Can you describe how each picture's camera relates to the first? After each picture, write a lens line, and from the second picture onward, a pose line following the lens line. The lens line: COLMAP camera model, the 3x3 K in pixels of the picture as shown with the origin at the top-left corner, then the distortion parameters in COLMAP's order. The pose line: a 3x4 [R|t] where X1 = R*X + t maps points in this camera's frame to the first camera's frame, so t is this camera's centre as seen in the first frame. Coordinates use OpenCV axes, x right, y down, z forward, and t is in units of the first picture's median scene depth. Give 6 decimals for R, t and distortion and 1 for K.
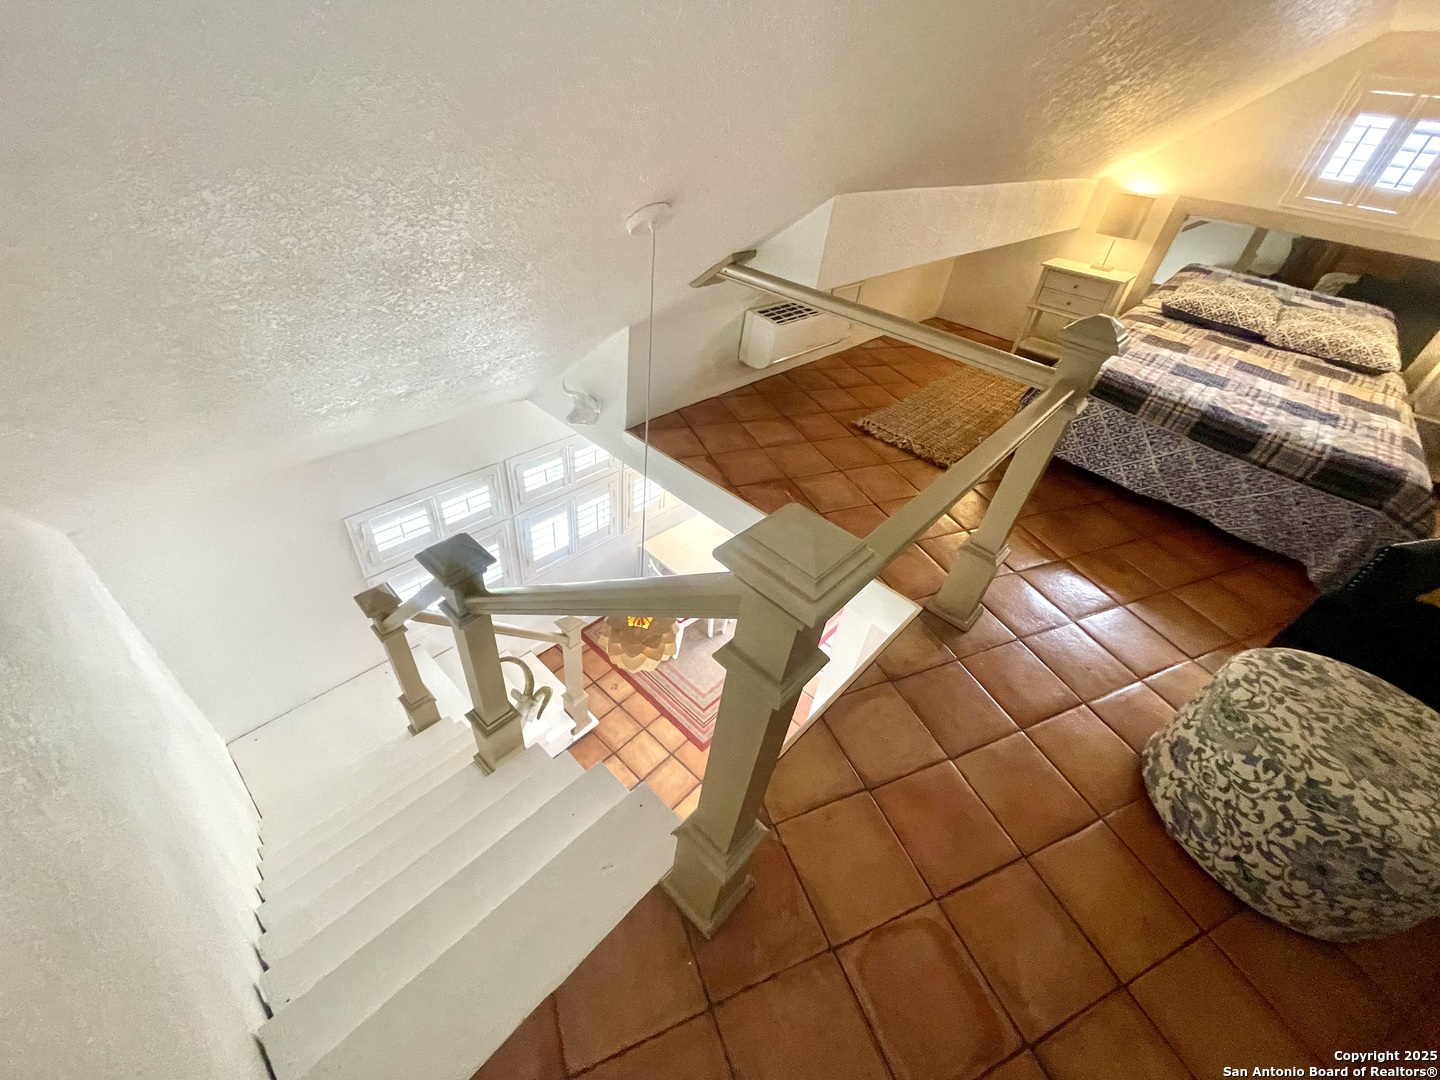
lens RADIAL K [[578.6, 0, 712.5], [0, 578.6, 539.3], [0, 0, 1]] dist [0.000774, -0.000574]
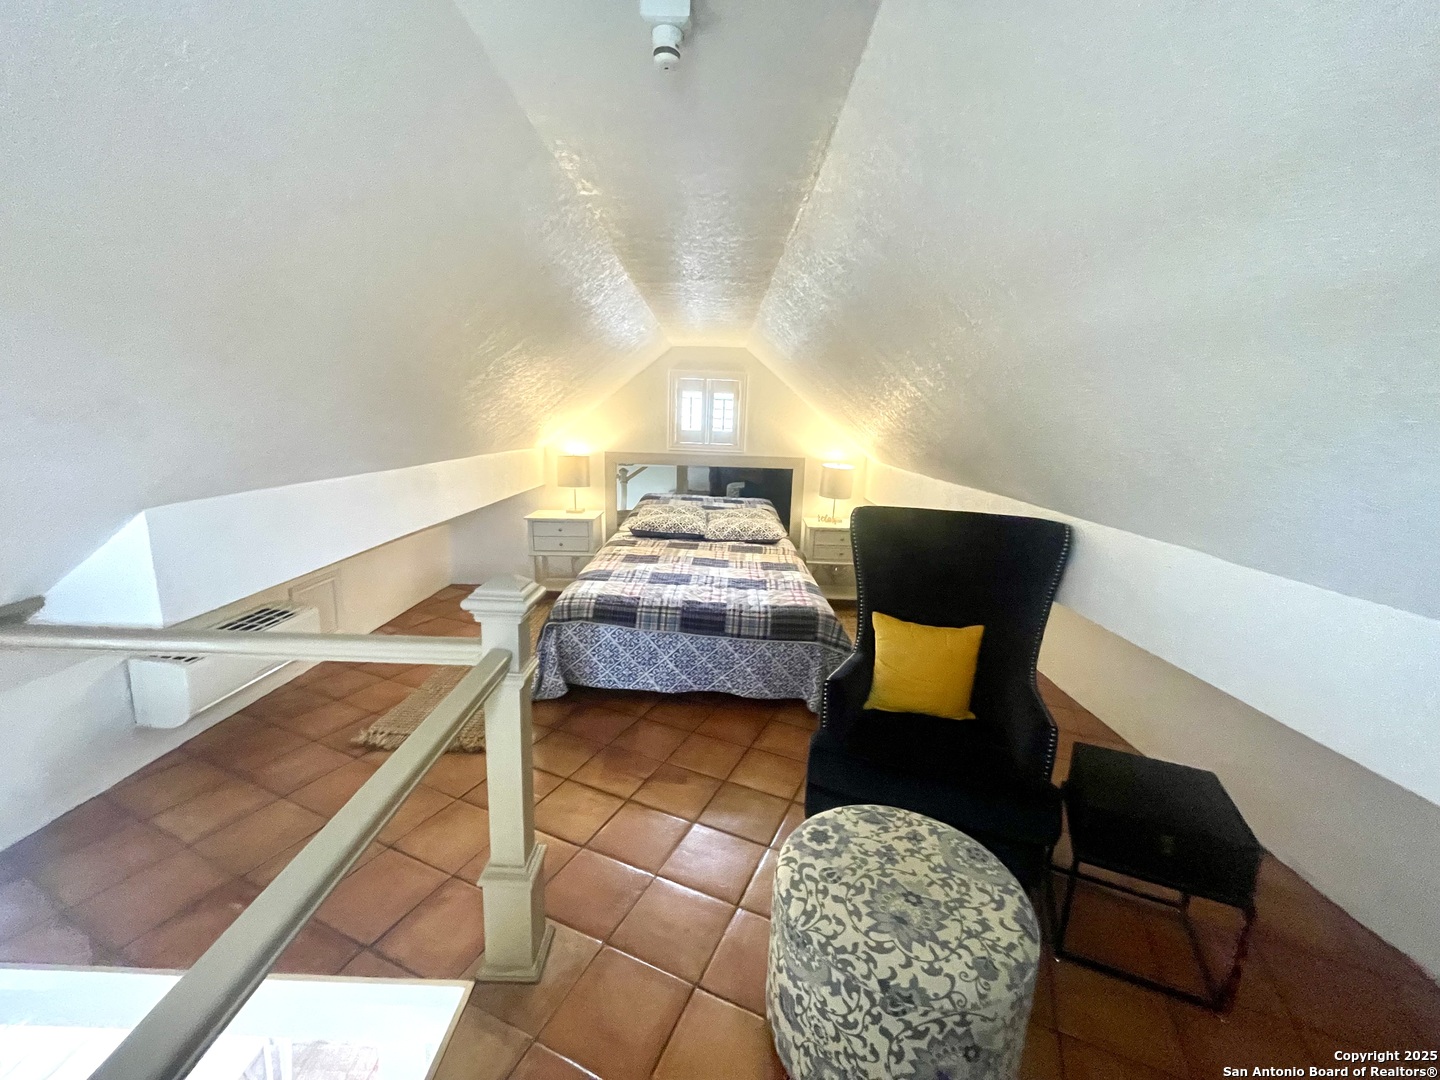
lens RADIAL K [[576.9, 0, 720.0], [0, 576.9, 540.0], [0, 0, 1]] dist [-0.013295, -0.000271]
pose [[0.733814, -0.212260, 0.645339, 0.204765], [0.454283, 0.859624, -0.233823, -0.036586], [-0.505118, 0.464749, 0.727231, 0.081554]]
